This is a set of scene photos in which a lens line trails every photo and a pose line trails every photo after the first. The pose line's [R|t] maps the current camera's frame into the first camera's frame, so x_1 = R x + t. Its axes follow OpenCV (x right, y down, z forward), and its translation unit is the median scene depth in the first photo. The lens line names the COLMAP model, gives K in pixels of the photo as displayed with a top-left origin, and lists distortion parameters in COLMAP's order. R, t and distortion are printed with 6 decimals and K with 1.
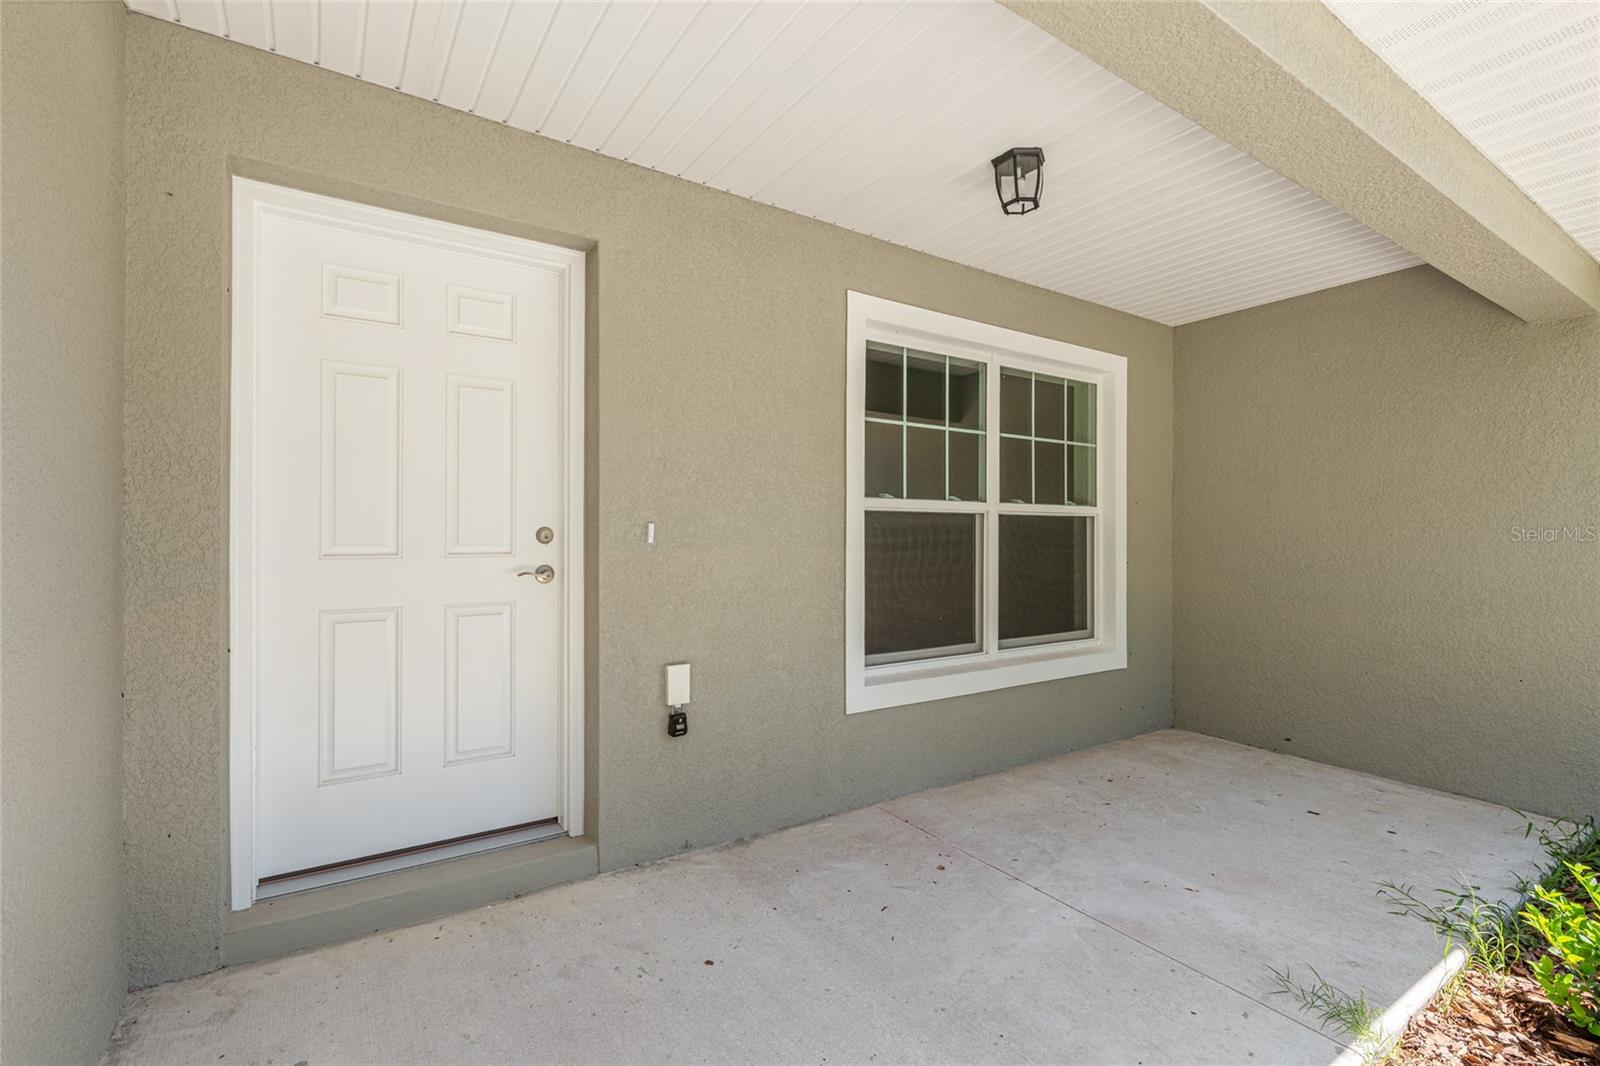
lens RADIAL K [[718.1, 0, 797.1], [0, 718.1, 530.6], [0, 0, 1]] dist [-0.001174, -0.000082]
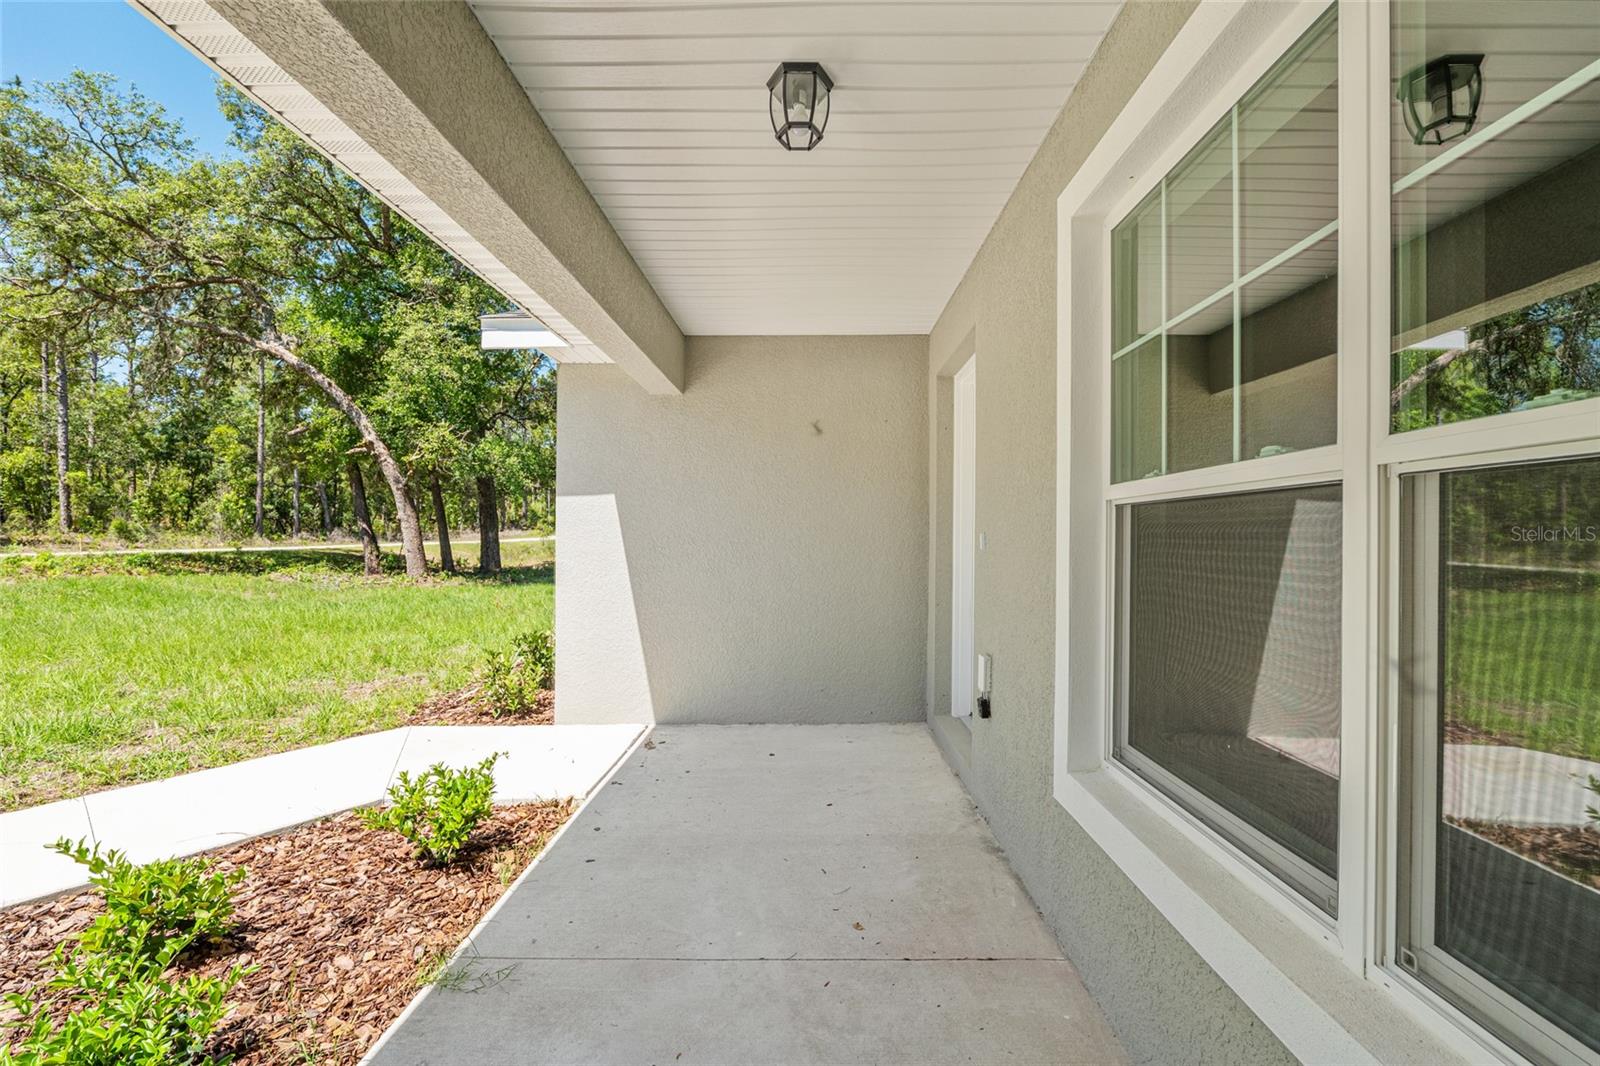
lens RADIAL K [[674.2, 0, 802.0], [0, 674.2, 537.7], [0, 0, 1]] dist [-0.008274, 0.000678]
pose [[-0.558630, -0.005008, -0.829402, 0.892275], [-0.004053, 0.999986, -0.003308, 0.004010], [0.829407, 0.001514, -0.558643, 1.363740]]
